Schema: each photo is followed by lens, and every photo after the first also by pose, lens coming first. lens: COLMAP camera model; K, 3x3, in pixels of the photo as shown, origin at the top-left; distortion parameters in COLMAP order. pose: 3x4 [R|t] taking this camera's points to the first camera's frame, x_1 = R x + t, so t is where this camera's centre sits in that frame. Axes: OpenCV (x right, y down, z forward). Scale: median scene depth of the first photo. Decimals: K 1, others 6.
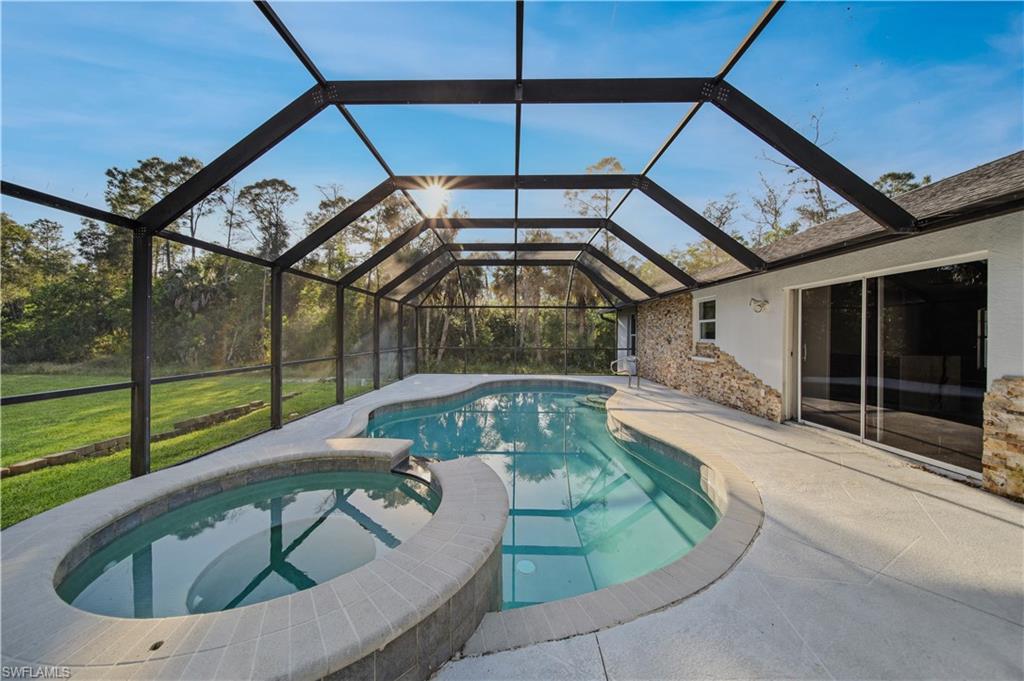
lens RADIAL K [[365.7, 0, 512.0], [0, 365.7, 340.5], [0, 0, 1]] dist [-0.000510, -0.000139]
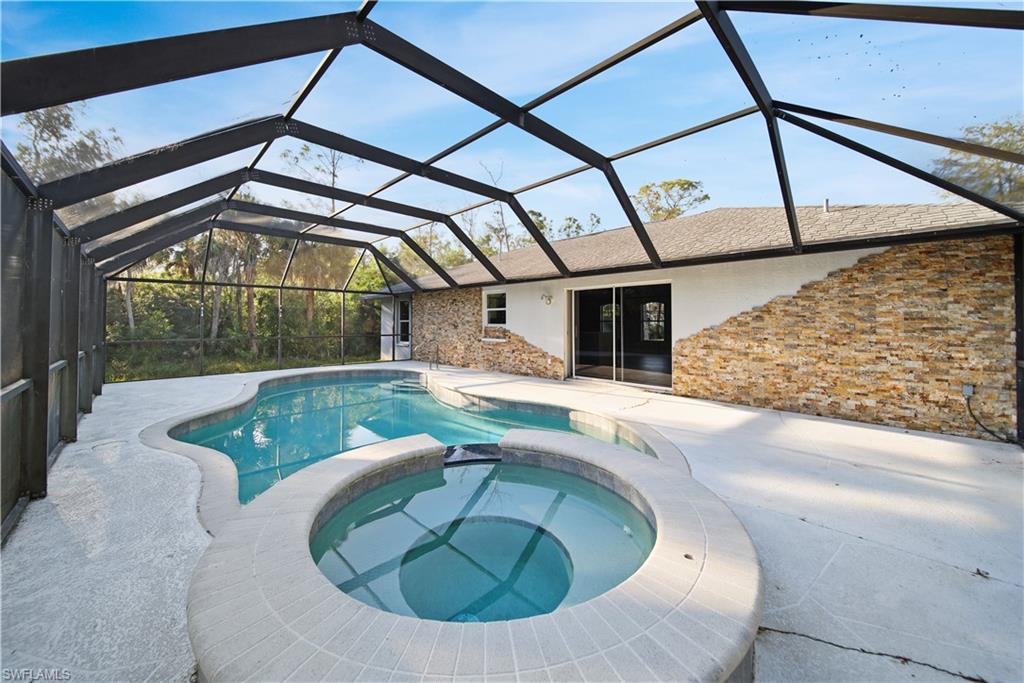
lens RADIAL K [[372.1, 0, 510.9], [0, 372.1, 319.5], [0, 0, 1]] dist [0.000055, 0.000025]
pose [[0.700587, -0.001638, 0.713565, -0.342060], [0.015178, 0.999805, -0.012607, -0.002179], [-0.713406, 0.019663, 0.700475, 0.071236]]
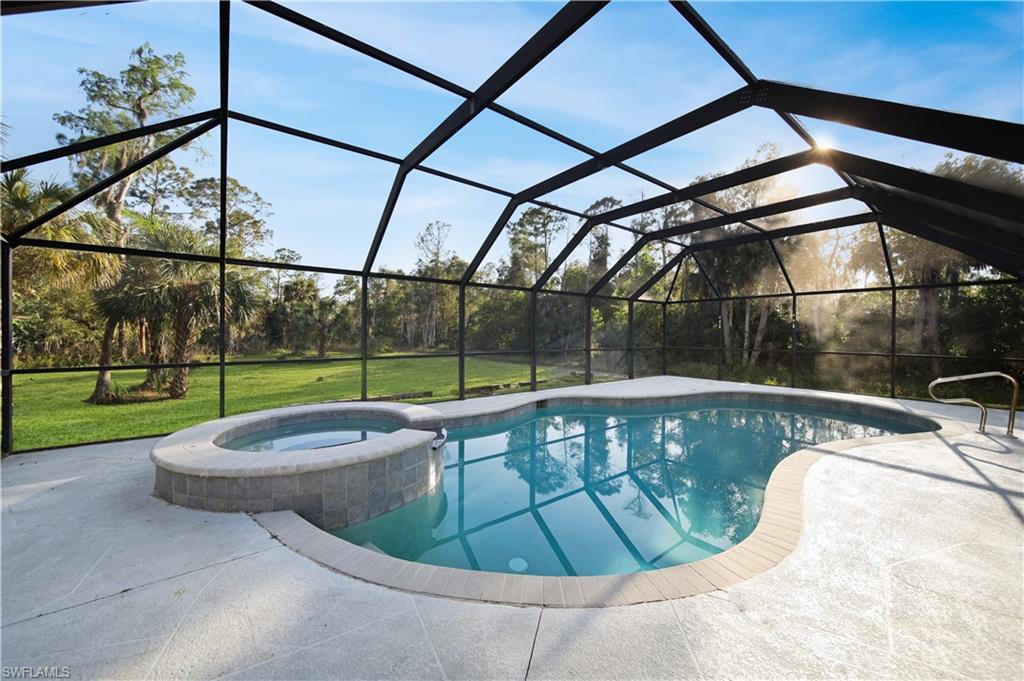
lens RADIAL K [[375.4, 0, 512.0], [0, 375.4, 340.5], [0, 0, 1]] dist [-0.000378, 0.000014]
pose [[0.621001, 0.016203, -0.783642, 0.374308], [-0.014889, 0.999850, 0.008874, 0.000276], [0.783669, 0.006157, 0.621149, 0.159294]]
